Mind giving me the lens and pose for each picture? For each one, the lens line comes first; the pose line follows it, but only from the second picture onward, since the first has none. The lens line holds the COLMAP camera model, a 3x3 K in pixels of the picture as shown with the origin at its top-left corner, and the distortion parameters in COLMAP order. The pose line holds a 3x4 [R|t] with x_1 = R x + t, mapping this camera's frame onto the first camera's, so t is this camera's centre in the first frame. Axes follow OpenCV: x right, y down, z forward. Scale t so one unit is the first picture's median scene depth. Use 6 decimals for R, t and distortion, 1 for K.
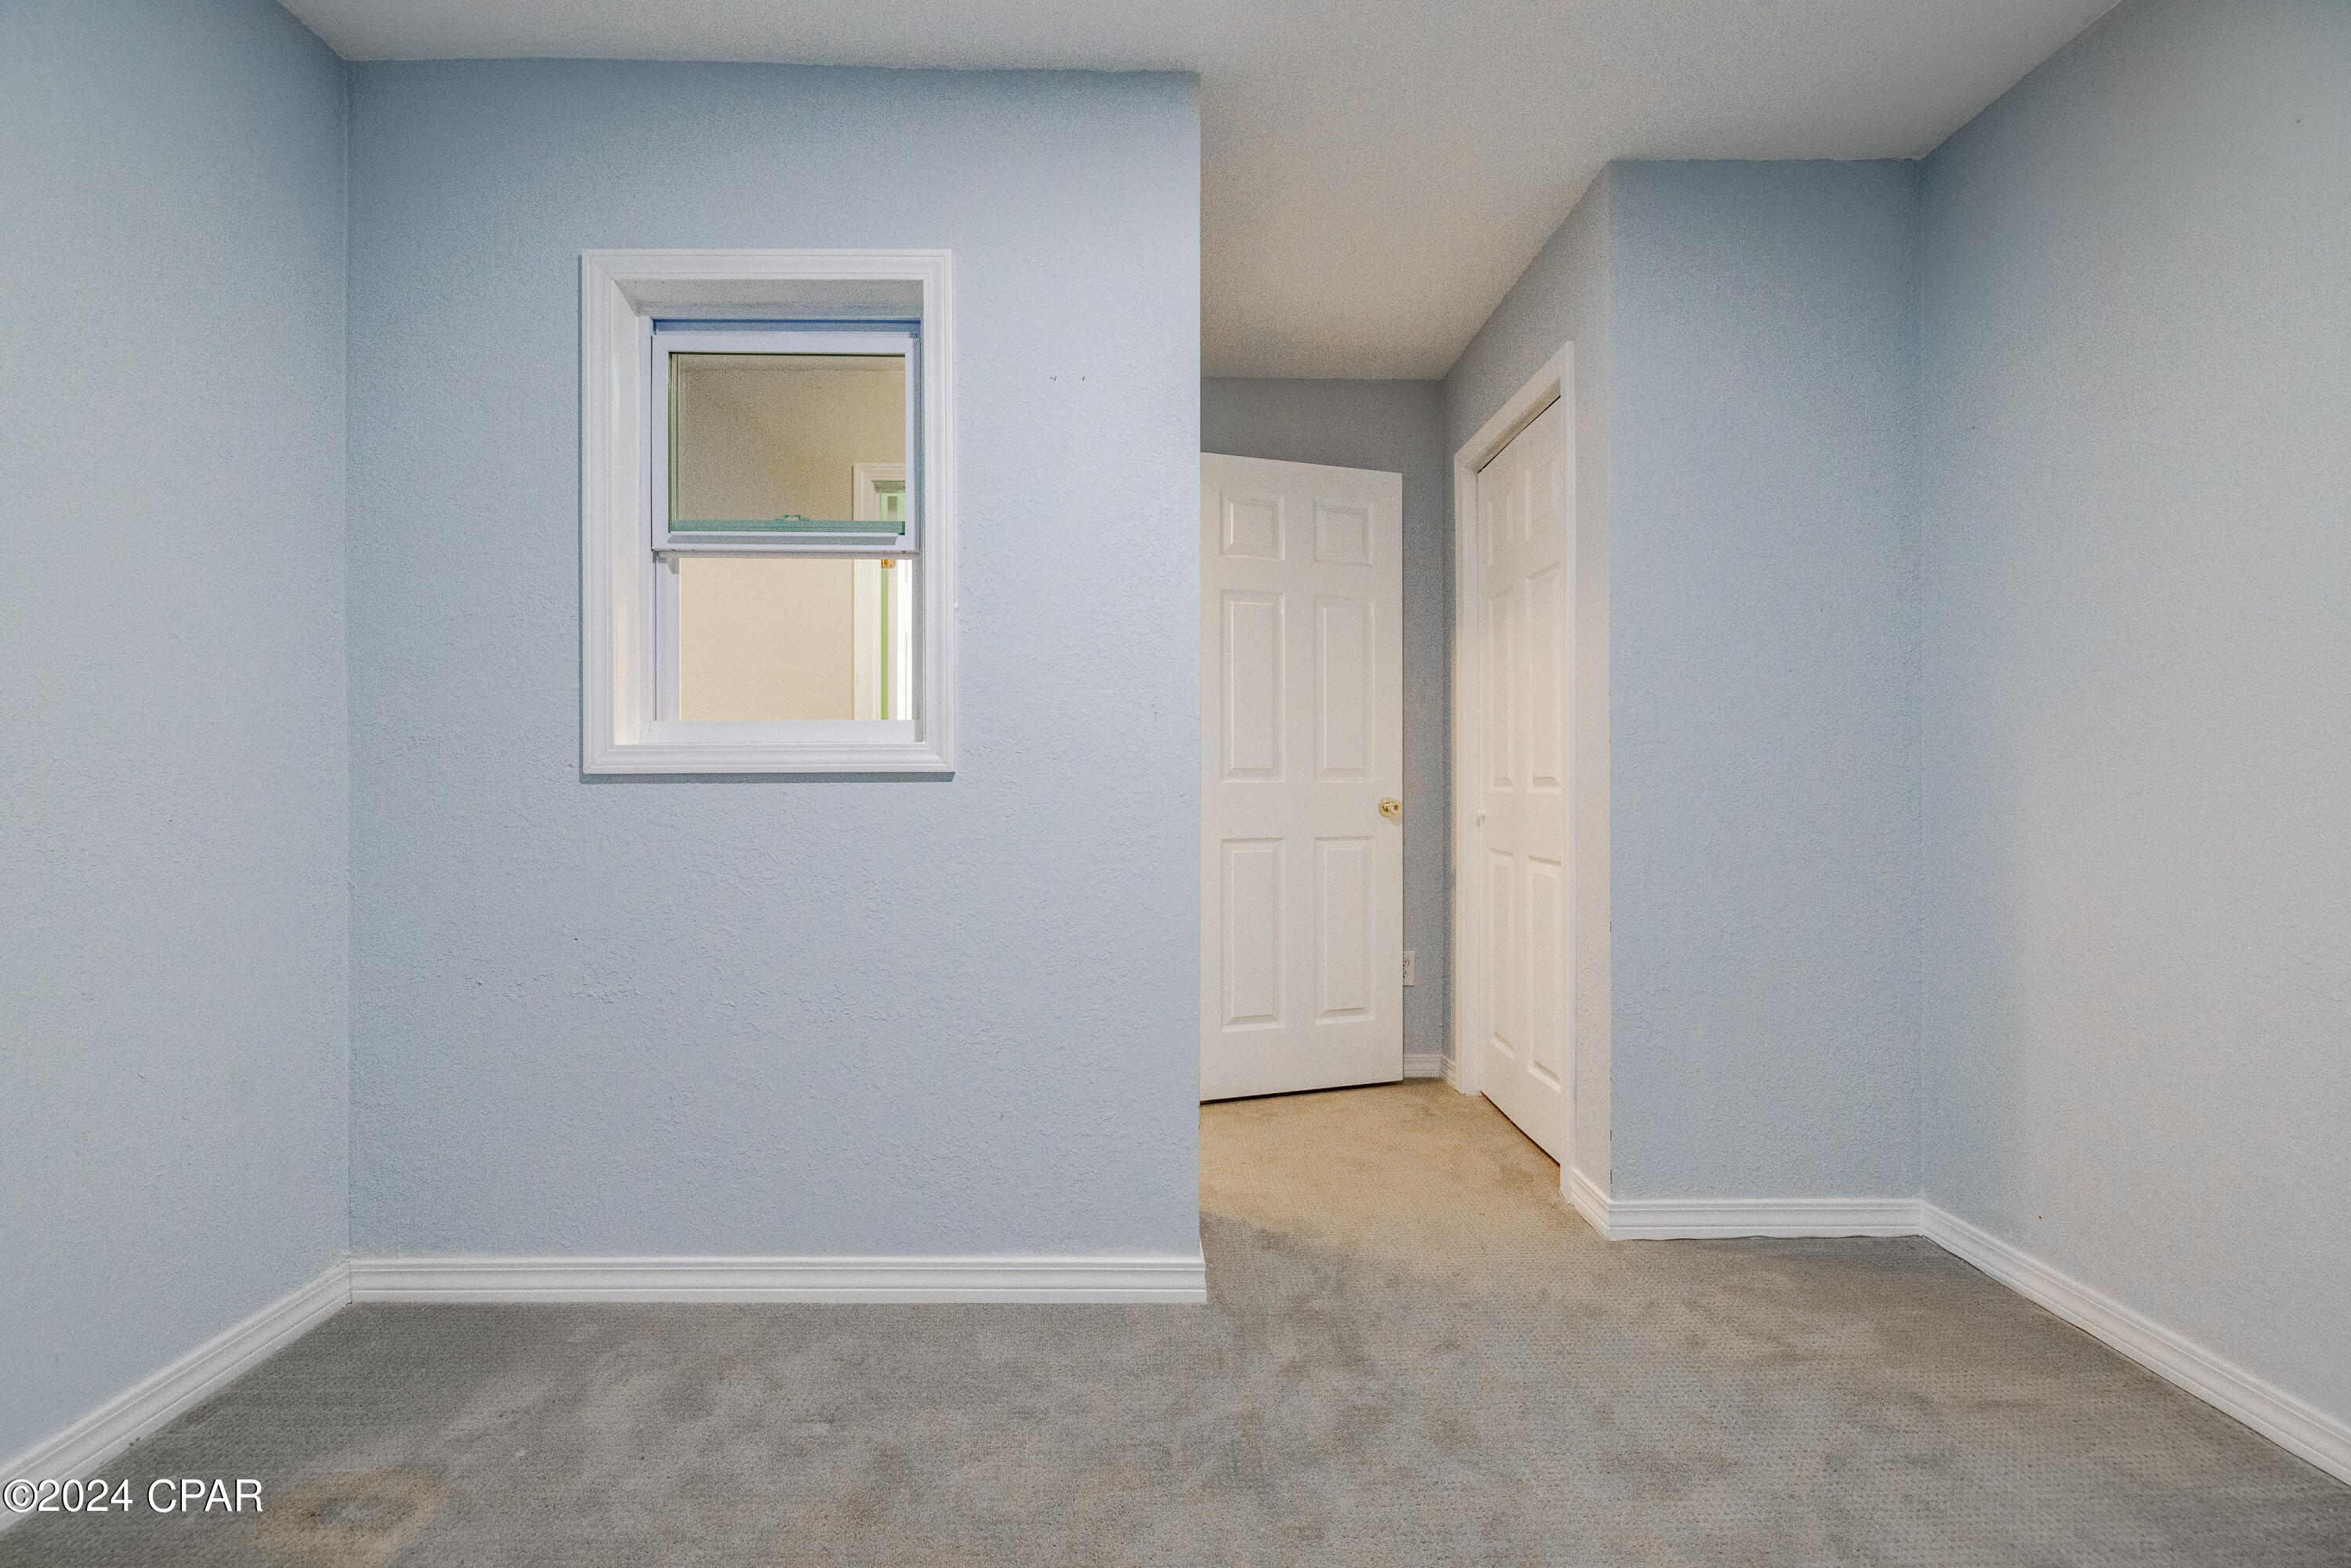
lens RADIAL K [[985.3, 0, 1166.5], [0, 985.3, 776.0], [0, 0, 1]] dist [0.002161, 0.000380]
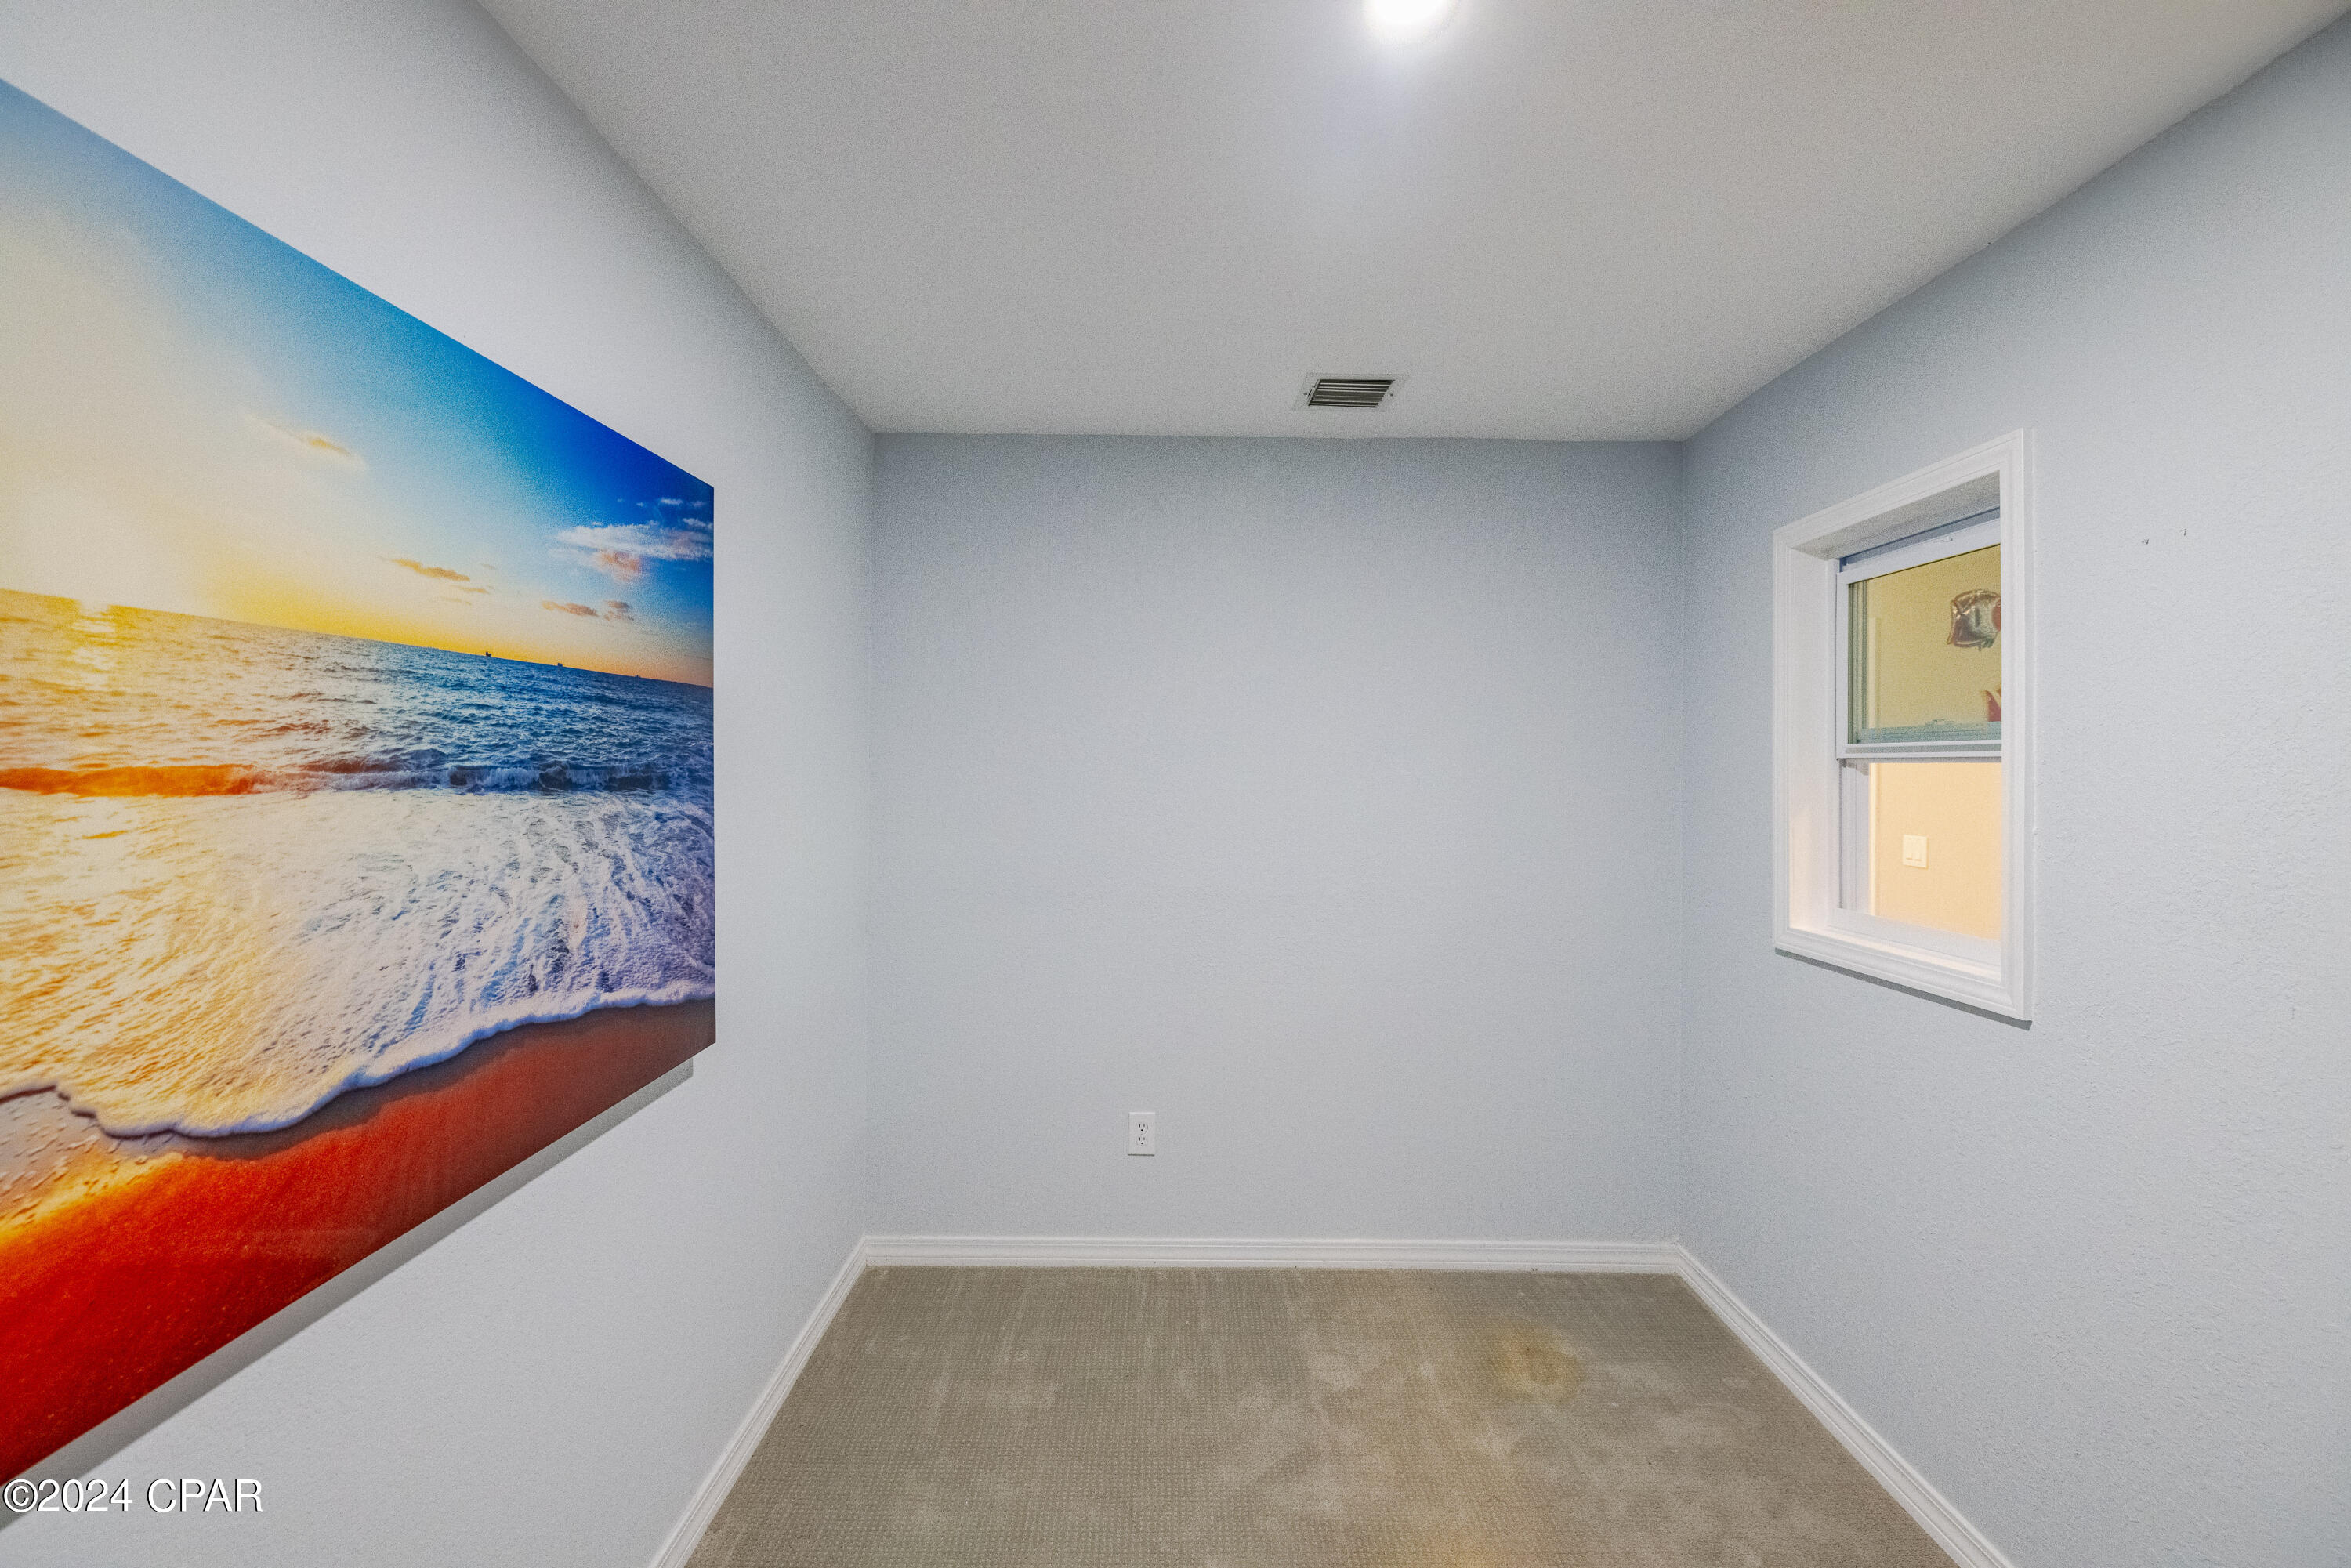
lens RADIAL K [[985.3, 0, 1169.7], [0, 985.3, 775.0], [0, 0, 1]] dist [0.002161, 0.000380]
pose [[-0.029966, 0.008583, -0.999514, 0.684356], [0.002914, 0.999960, 0.008499, -0.237032], [0.999547, -0.002658, -0.029989, 0.272044]]
